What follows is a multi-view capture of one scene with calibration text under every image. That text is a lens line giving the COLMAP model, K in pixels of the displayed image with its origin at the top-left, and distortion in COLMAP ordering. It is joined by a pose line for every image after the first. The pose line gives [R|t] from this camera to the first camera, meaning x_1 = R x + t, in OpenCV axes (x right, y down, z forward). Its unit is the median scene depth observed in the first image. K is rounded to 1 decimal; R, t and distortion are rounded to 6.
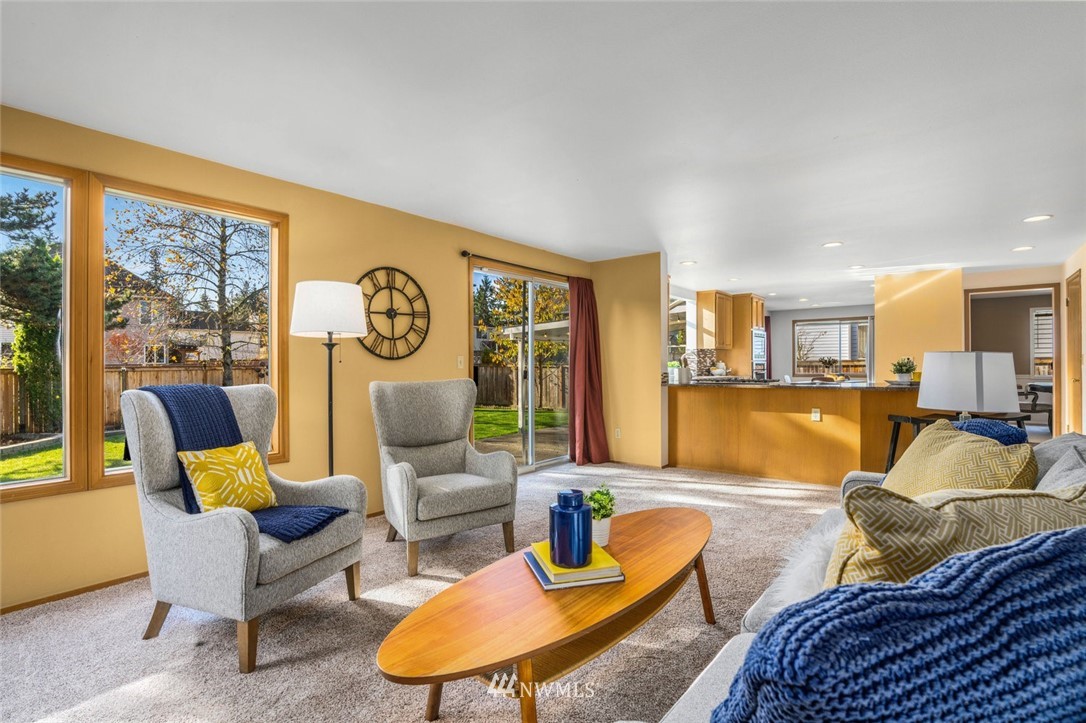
lens RADIAL K [[519.4, 0, 543.0], [0, 519.4, 361.5], [0, 0, 1]] dist [-0.002819, 0.000425]
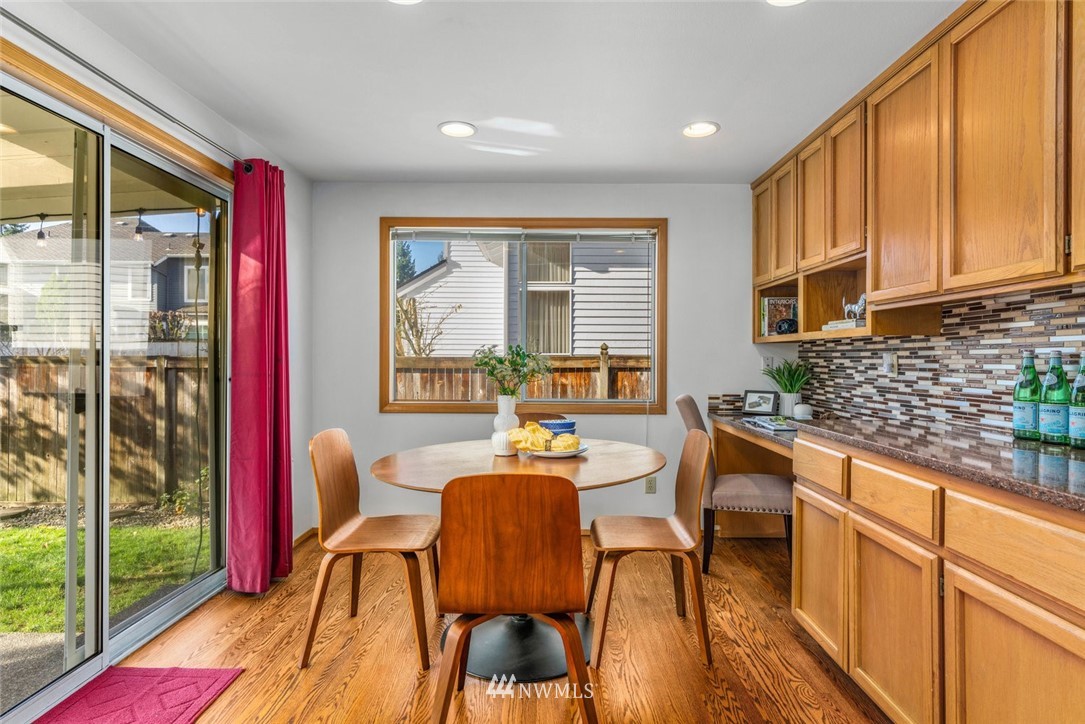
lens RADIAL K [[590.9, 0, 542.5], [0, 590.9, 362.0], [0, 0, 1]] dist [0.000513, 0.000116]
pose [[0.795401, 0.003109, 0.606076, 0.293401], [-0.008685, 0.999943, 0.006268, -0.002274], [-0.606022, -0.010250, 0.795382, 0.568380]]
